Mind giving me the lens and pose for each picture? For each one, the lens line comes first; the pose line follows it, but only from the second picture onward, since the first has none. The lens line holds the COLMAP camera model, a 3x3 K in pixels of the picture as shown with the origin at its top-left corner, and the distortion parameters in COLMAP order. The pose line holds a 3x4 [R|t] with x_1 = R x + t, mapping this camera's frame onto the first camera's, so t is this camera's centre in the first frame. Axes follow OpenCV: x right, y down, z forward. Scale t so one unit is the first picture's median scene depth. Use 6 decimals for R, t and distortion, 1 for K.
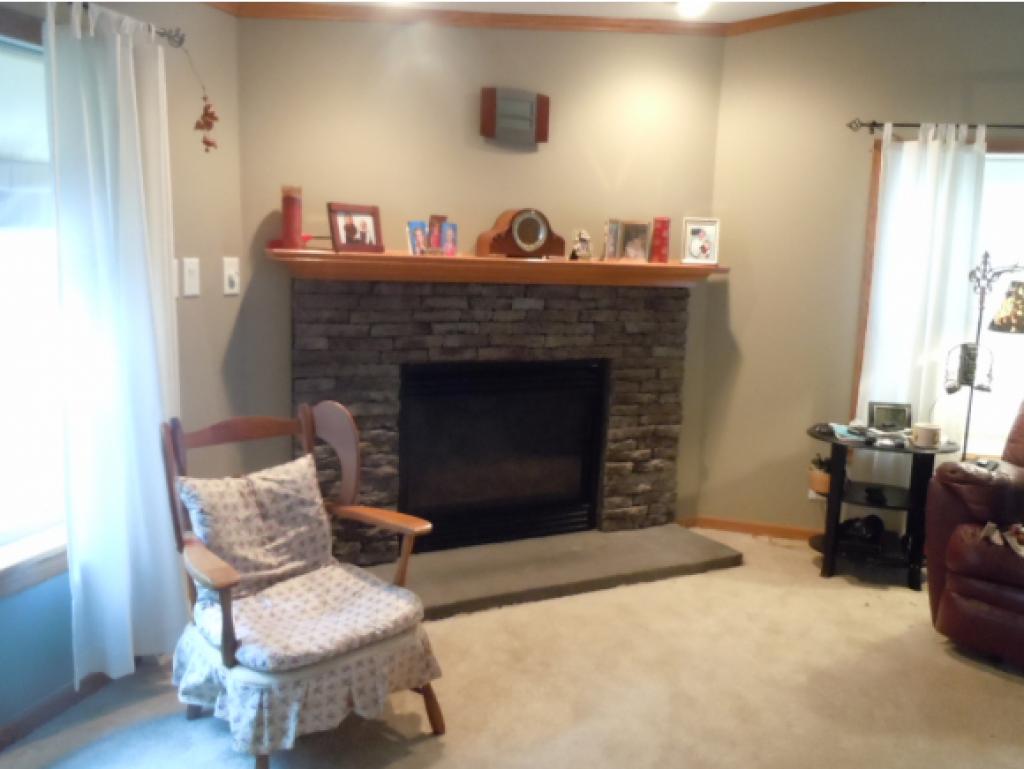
lens RADIAL K [[853.5, 0, 526.3], [0, 853.5, 385.3], [0, 0, 1]] dist [0.004044, -0.041301]
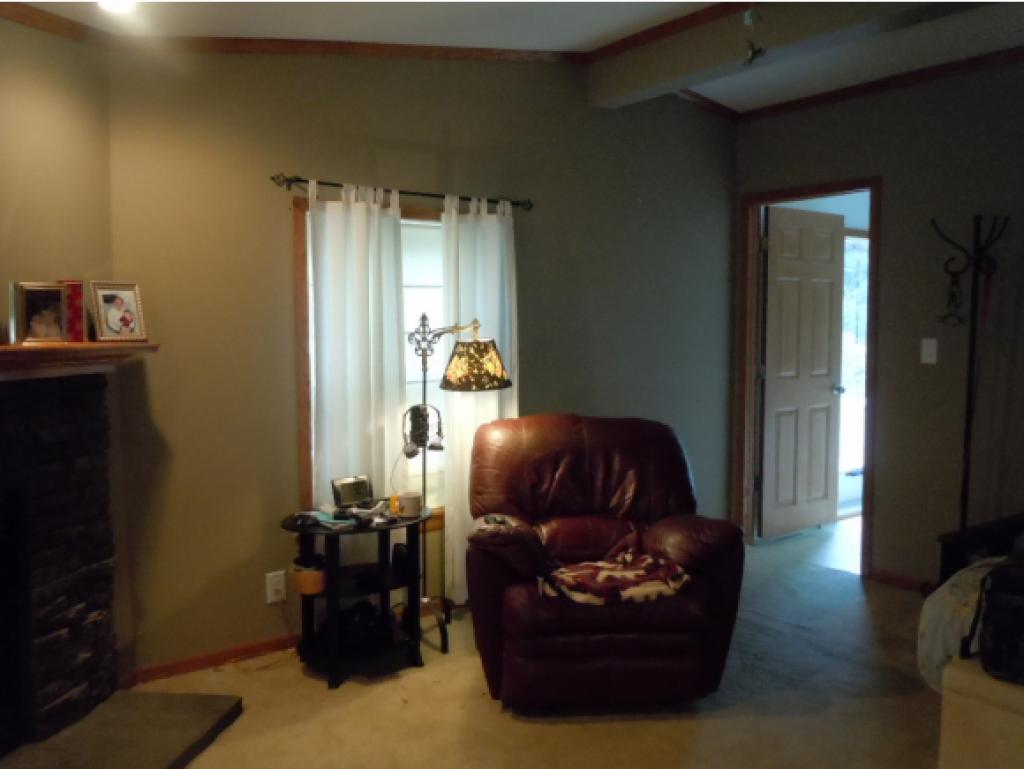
lens RADIAL K [[853.5, 0, 526.3], [0, 853.5, 385.3], [0, 0, 1]] dist [0.004044, -0.041301]
pose [[0.603735, -0.092745, 0.791772, -0.191249], [0.148280, 0.988942, 0.002776, -0.054179], [-0.783274, 0.115728, 0.610810, 0.272244]]
